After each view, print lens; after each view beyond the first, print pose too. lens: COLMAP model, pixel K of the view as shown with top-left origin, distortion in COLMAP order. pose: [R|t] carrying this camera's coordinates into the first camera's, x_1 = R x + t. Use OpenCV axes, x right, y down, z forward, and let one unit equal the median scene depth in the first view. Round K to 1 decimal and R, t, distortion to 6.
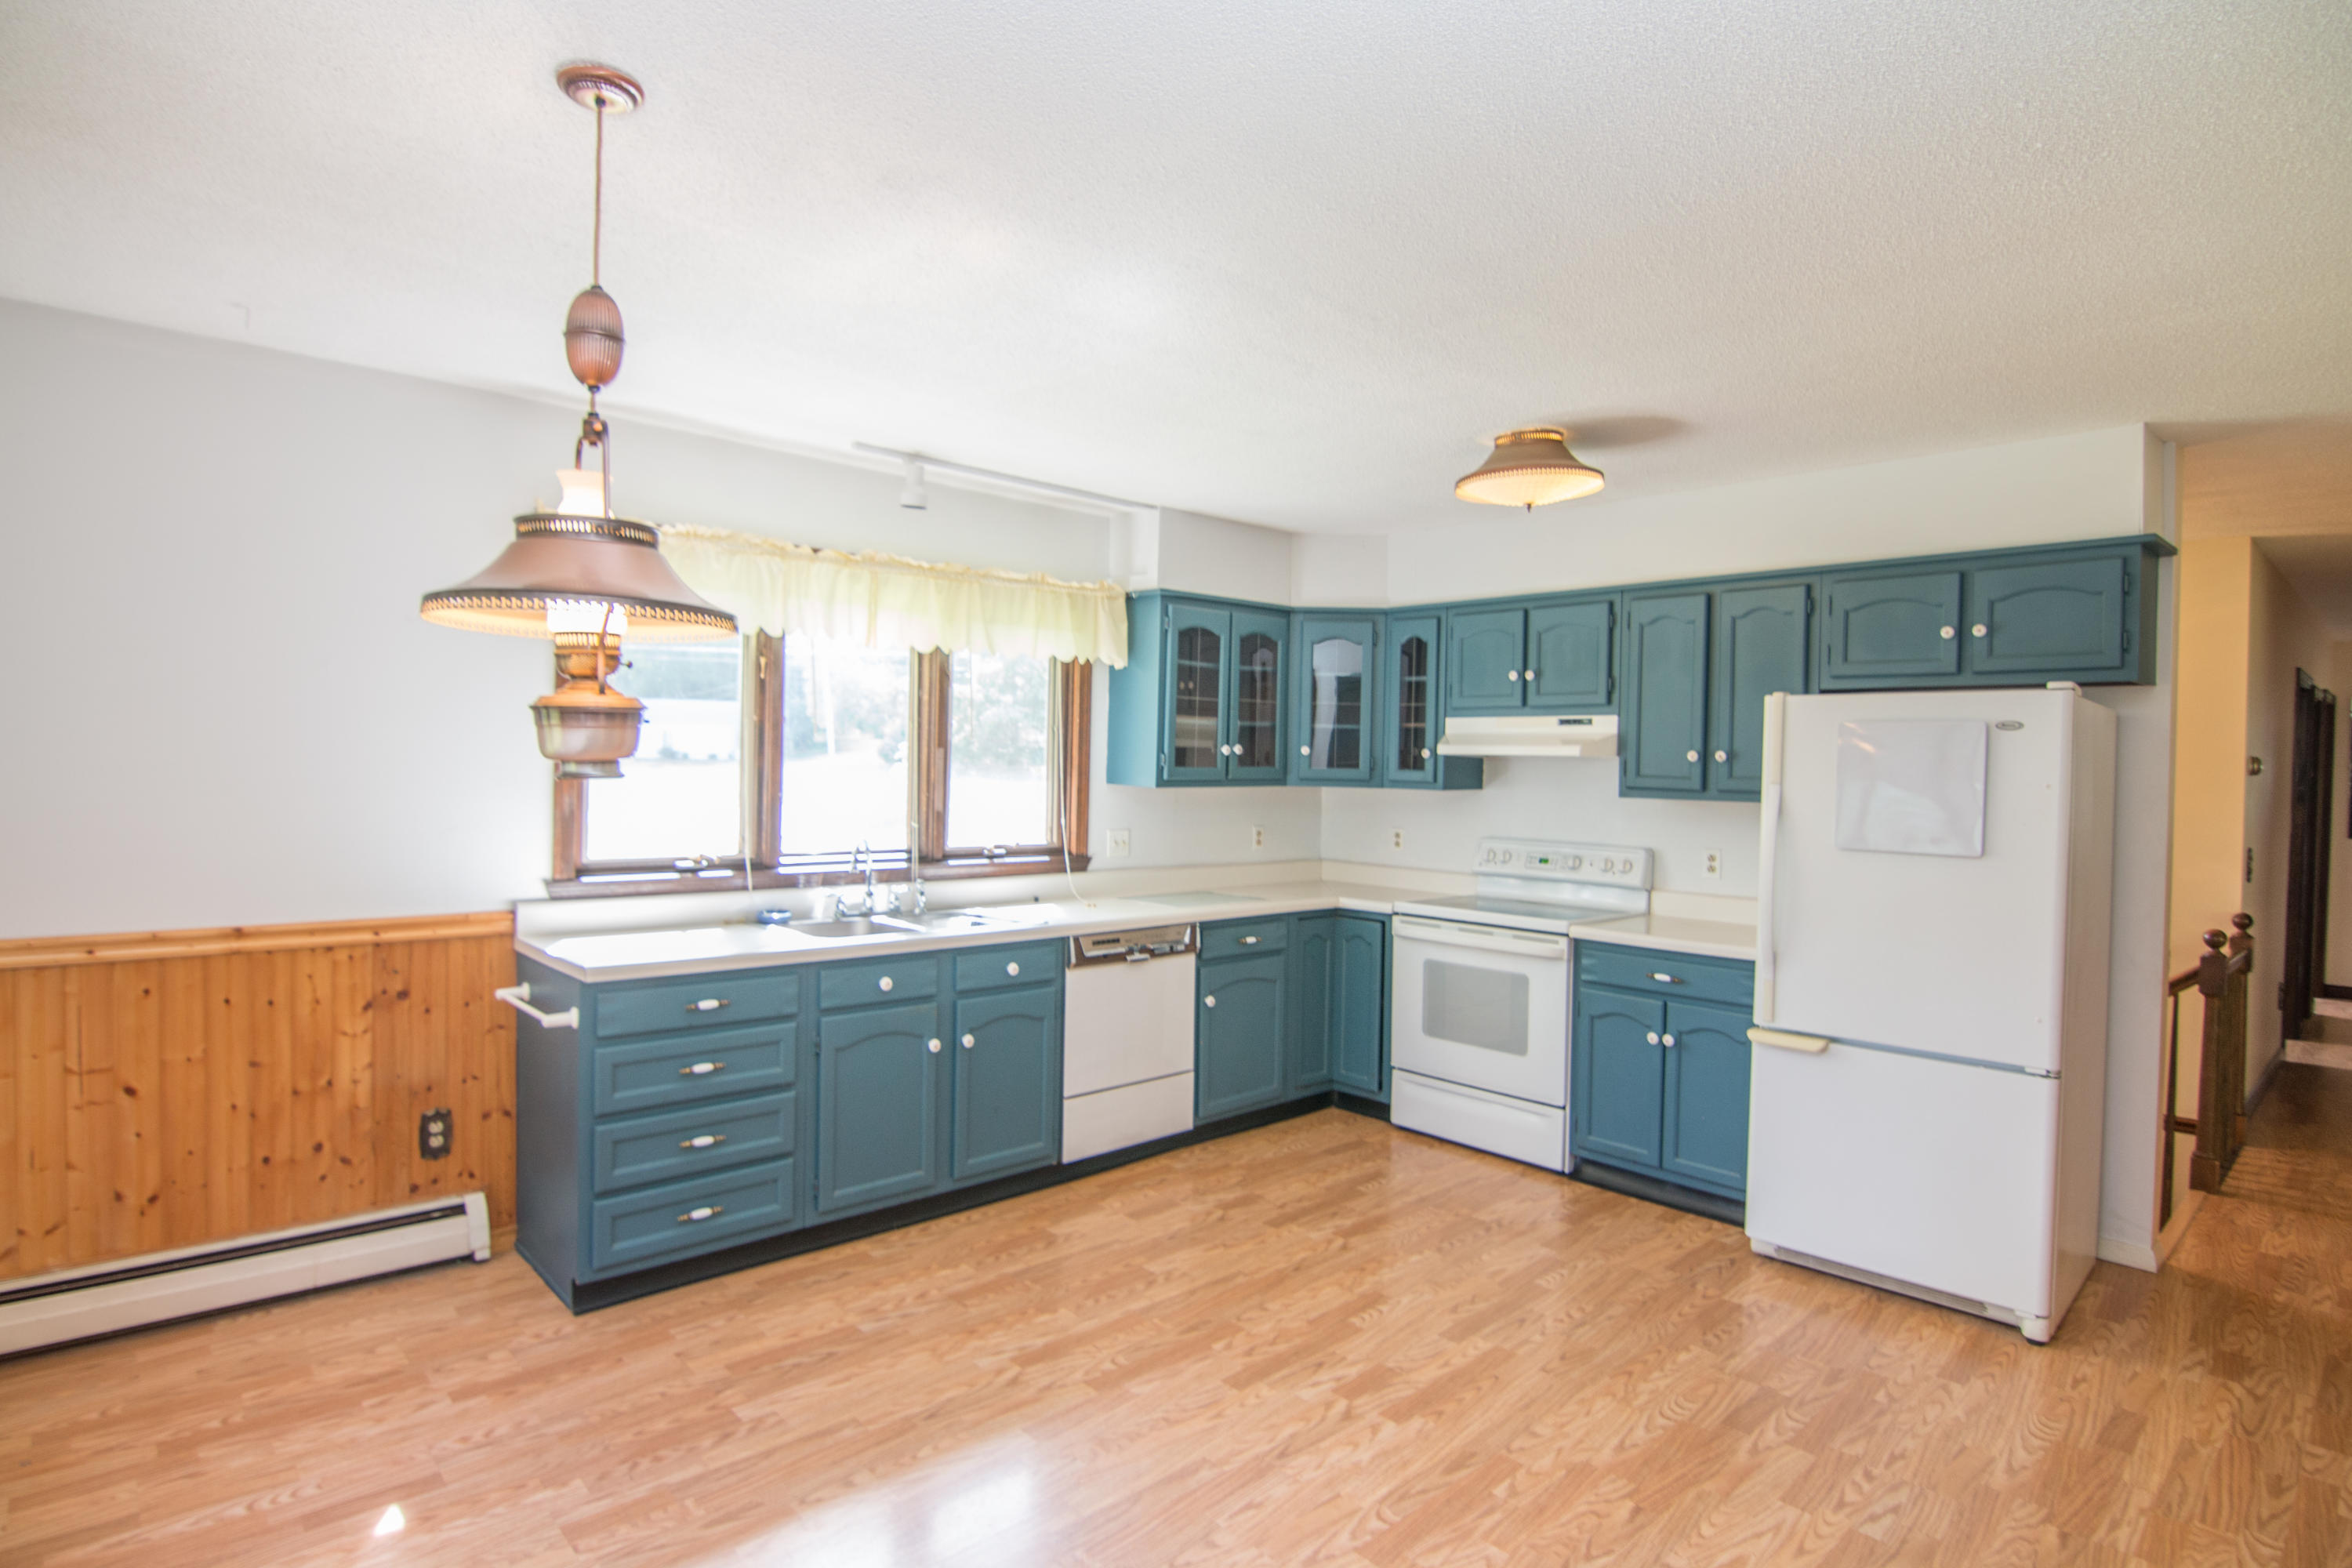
lens RADIAL K [[1236.5, 0, 1201.1], [0, 1236.5, 782.4], [0, 0, 1]] dist [-0.016455, -0.003000]
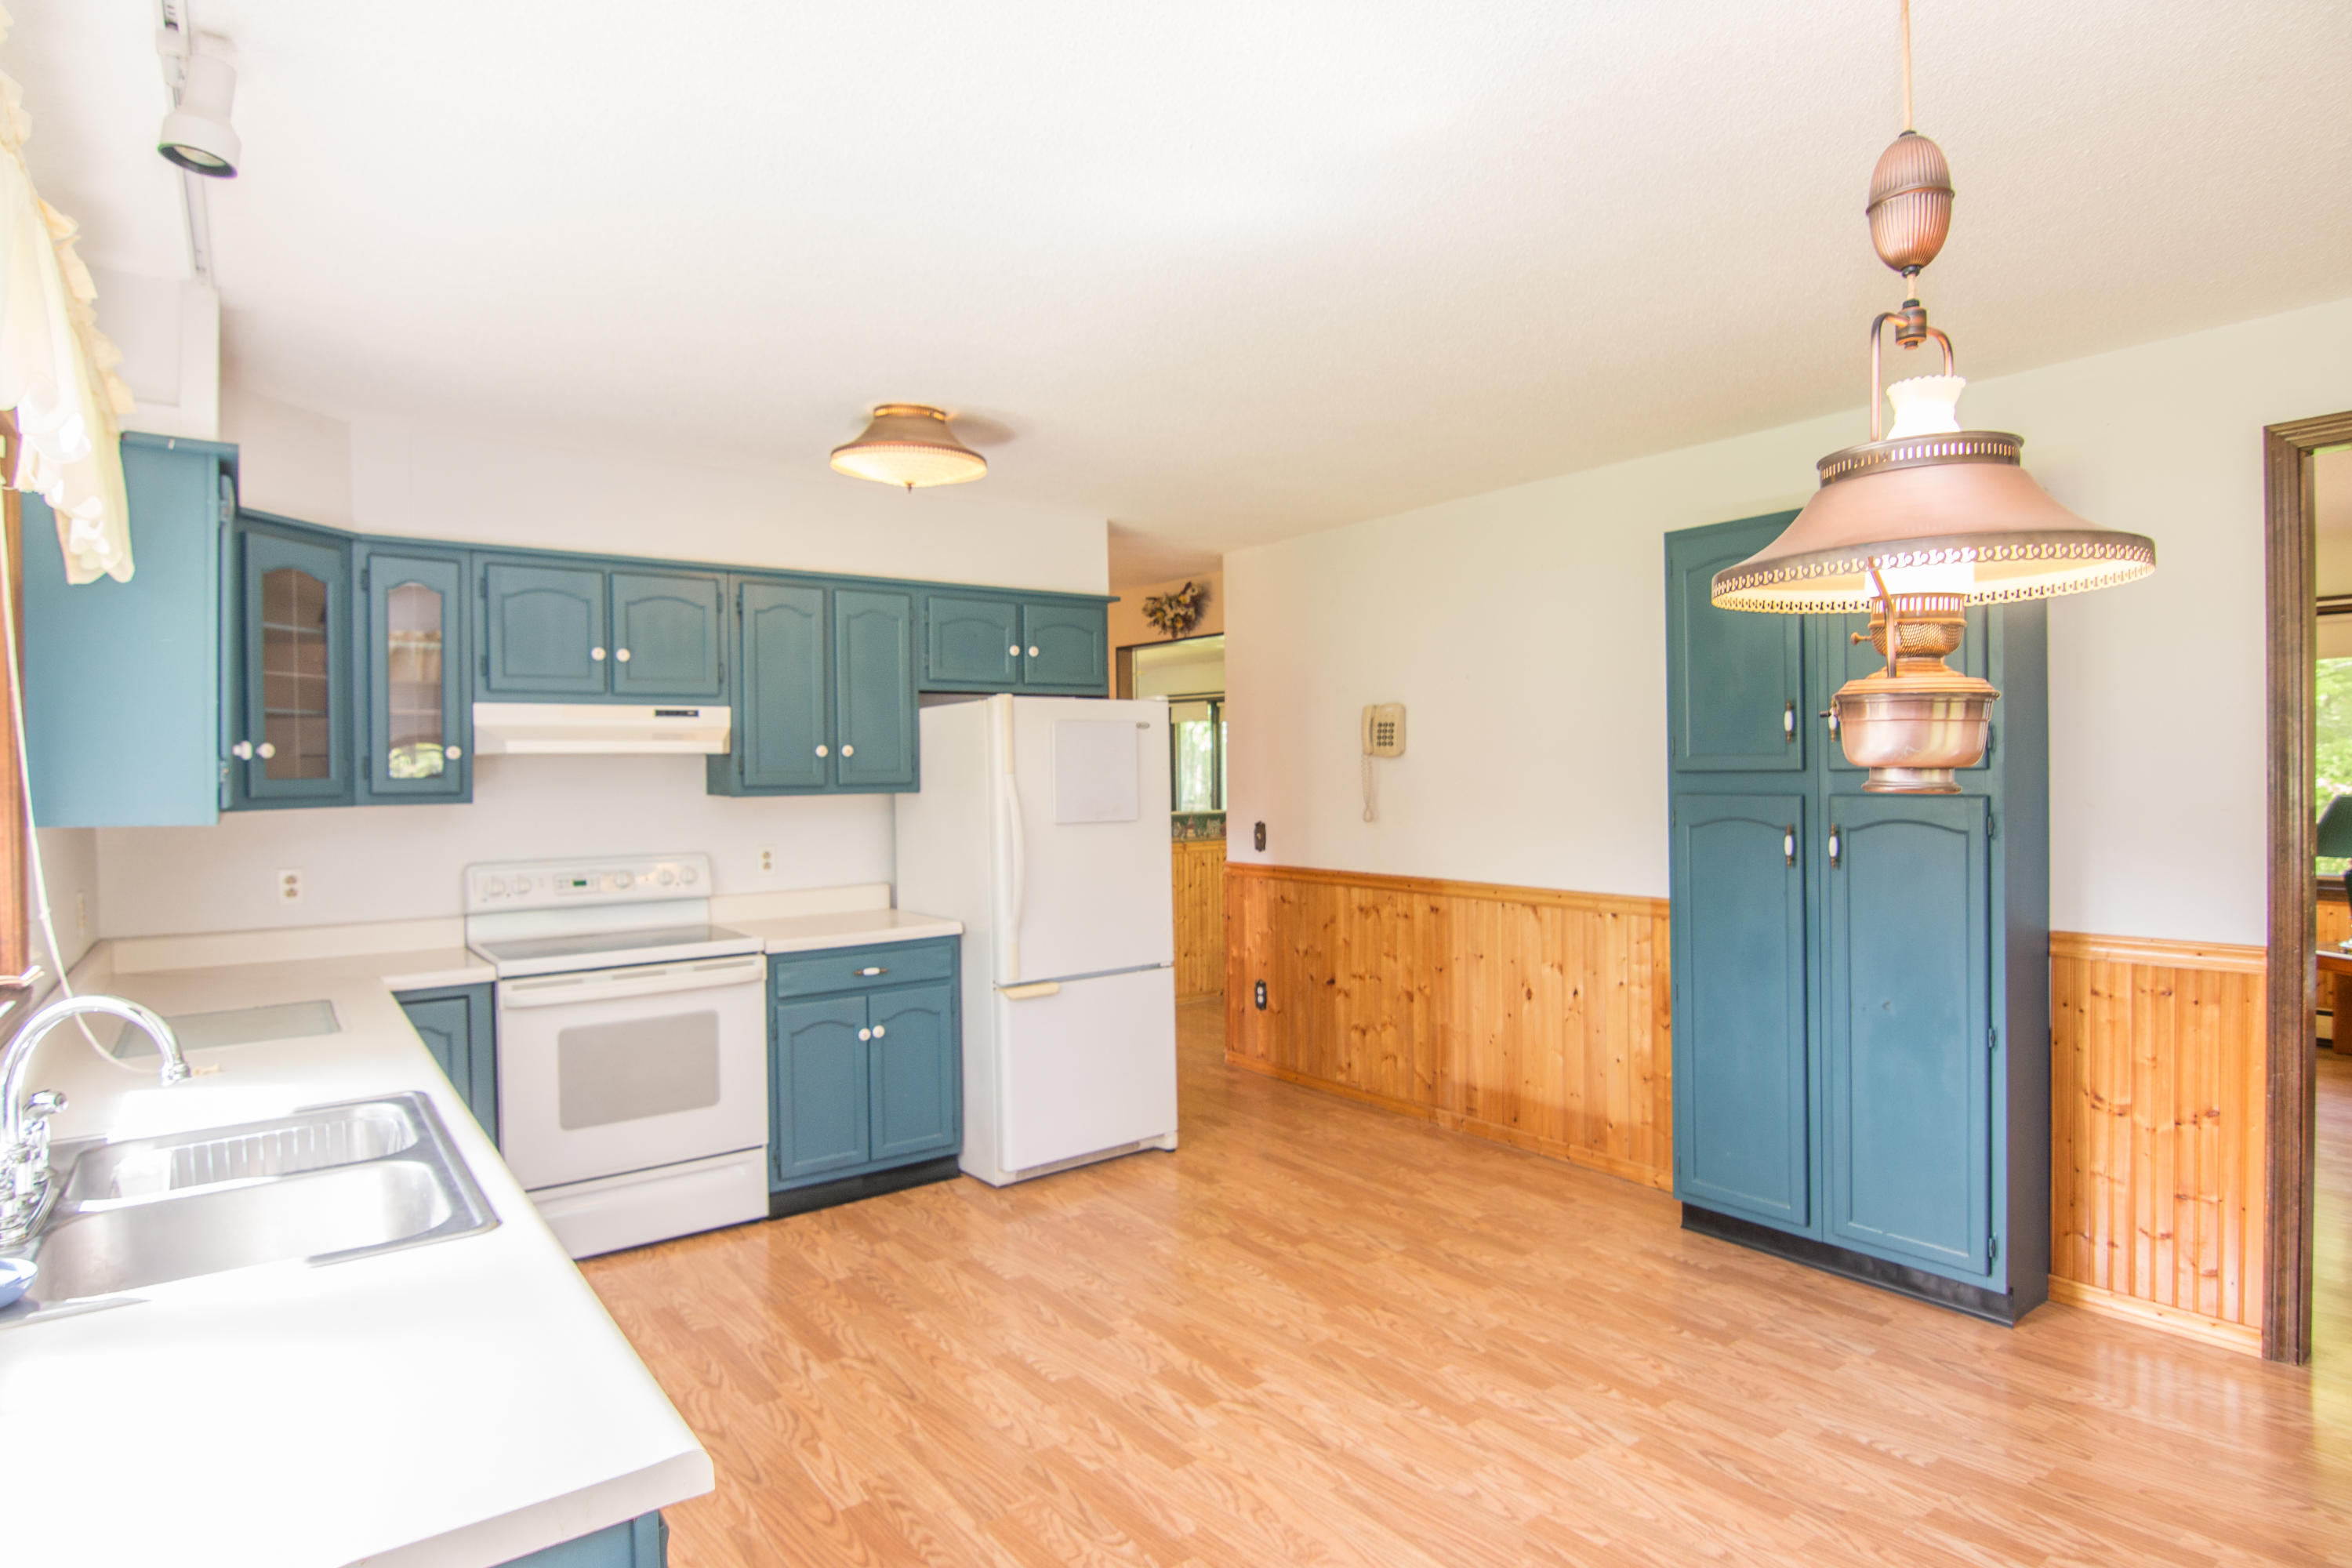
lens RADIAL K [[1236.5, 0, 1199.4], [0, 1236.5, 779.4], [0, 0, 1]] dist [-0.016455, -0.003000]
pose [[0.106968, -0.032943, 0.993717, -0.650185], [0.031619, 0.999058, 0.029717, -0.021150], [-0.993760, 0.028241, 0.107908, 0.685610]]
